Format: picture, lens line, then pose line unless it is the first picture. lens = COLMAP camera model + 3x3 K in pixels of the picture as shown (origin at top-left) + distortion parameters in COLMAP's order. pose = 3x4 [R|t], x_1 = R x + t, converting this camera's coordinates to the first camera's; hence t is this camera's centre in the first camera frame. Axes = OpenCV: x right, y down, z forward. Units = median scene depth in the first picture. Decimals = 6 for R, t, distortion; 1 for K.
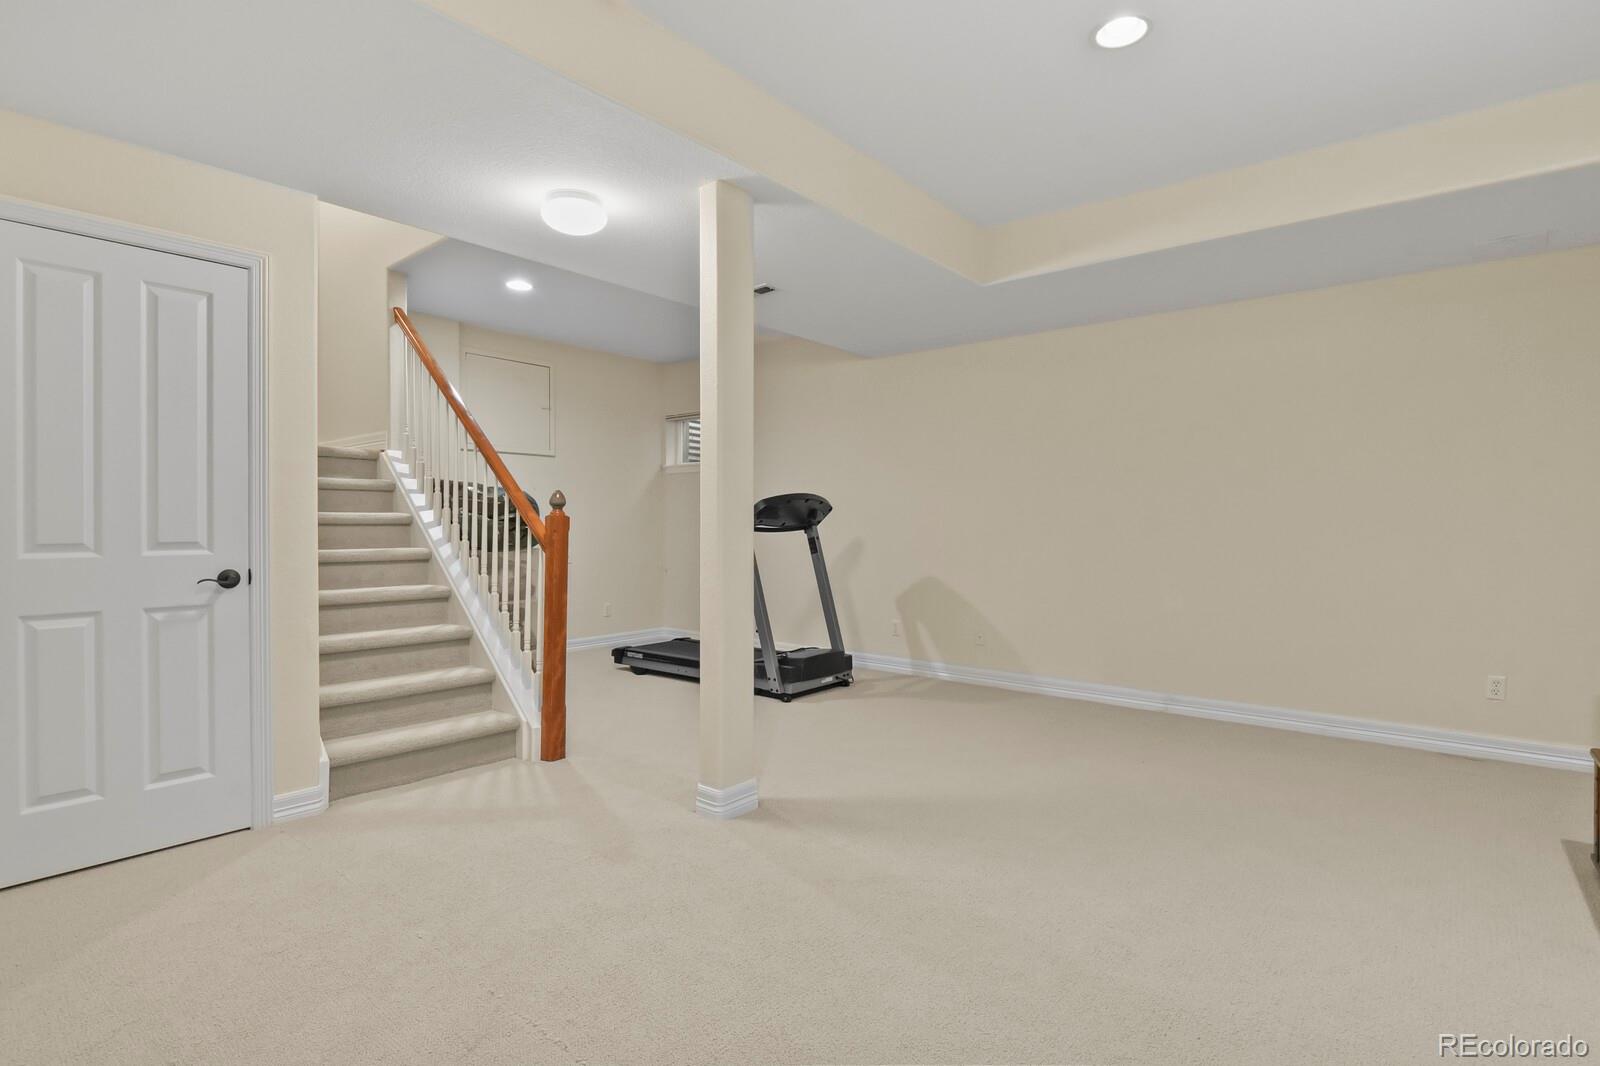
lens RADIAL K [[776.5, 0, 795.2], [0, 776.5, 535.0], [0, 0, 1]] dist [-0.001971, -0.005635]
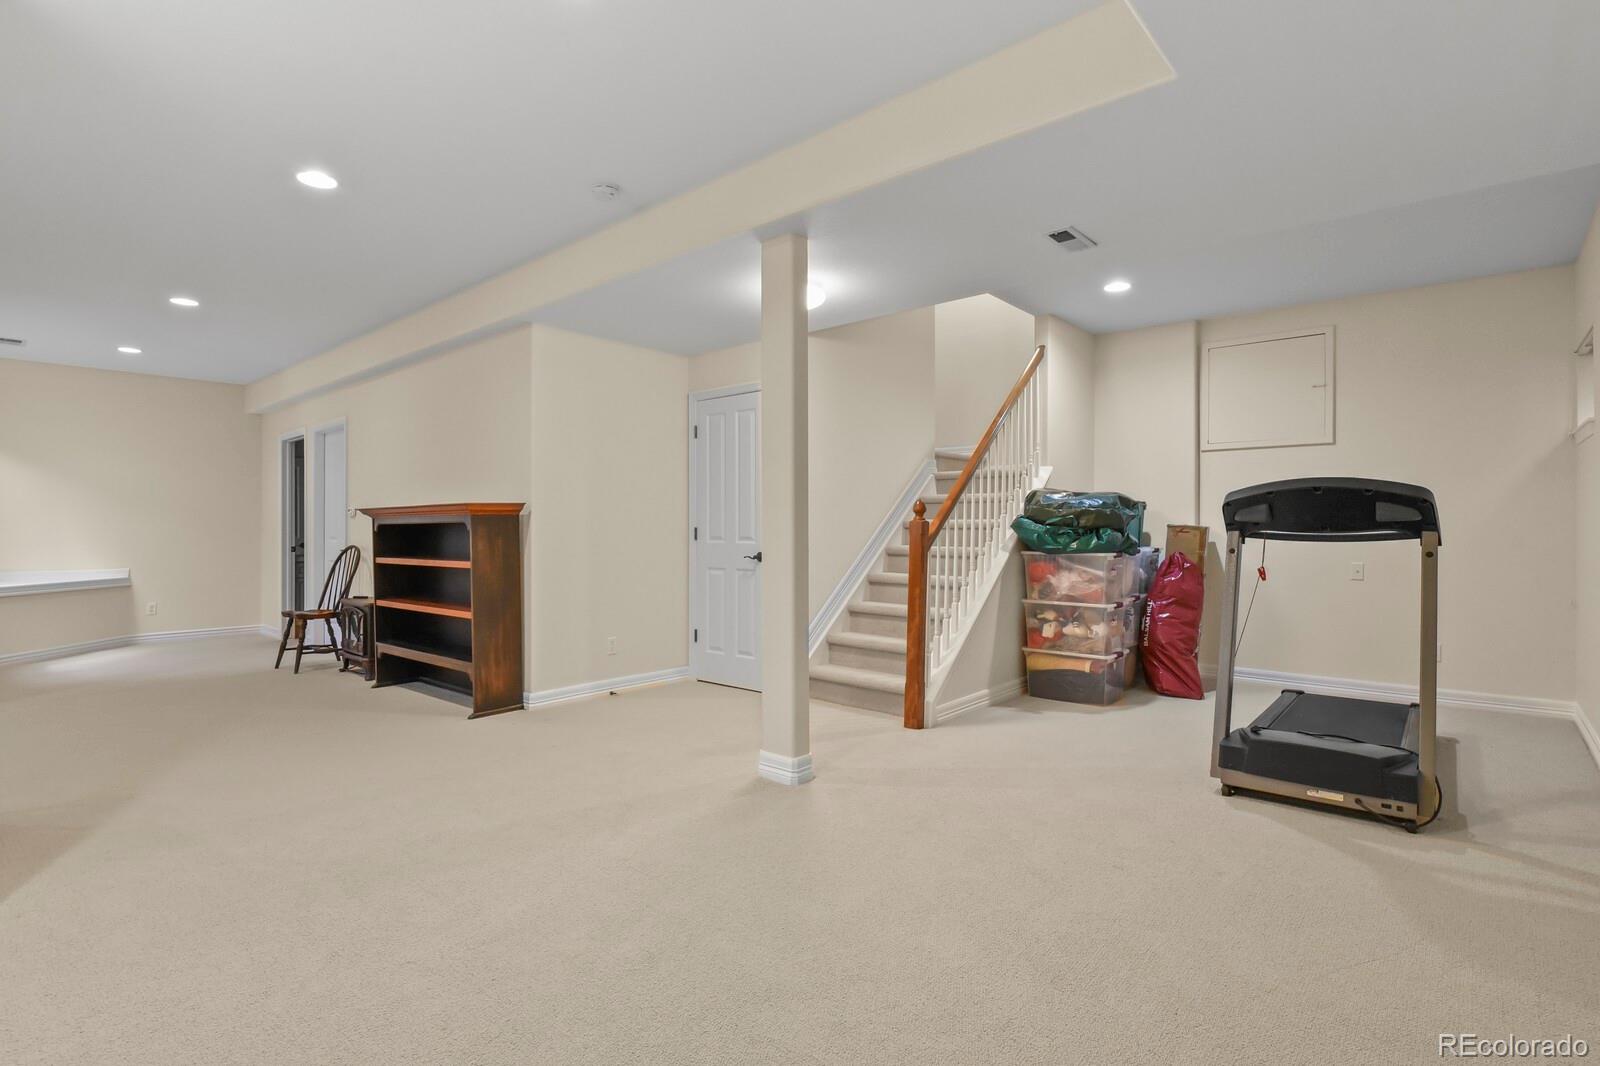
lens RADIAL K [[776.5, 0, 796.0], [0, 776.5, 527.5], [0, 0, 1]] dist [-0.001971, -0.005635]
pose [[-0.026847, 0.001576, -0.999638, 0.987823], [-0.010828, 0.999940, 0.001867, -0.017169], [0.999581, 0.010874, -0.026828, 0.965201]]
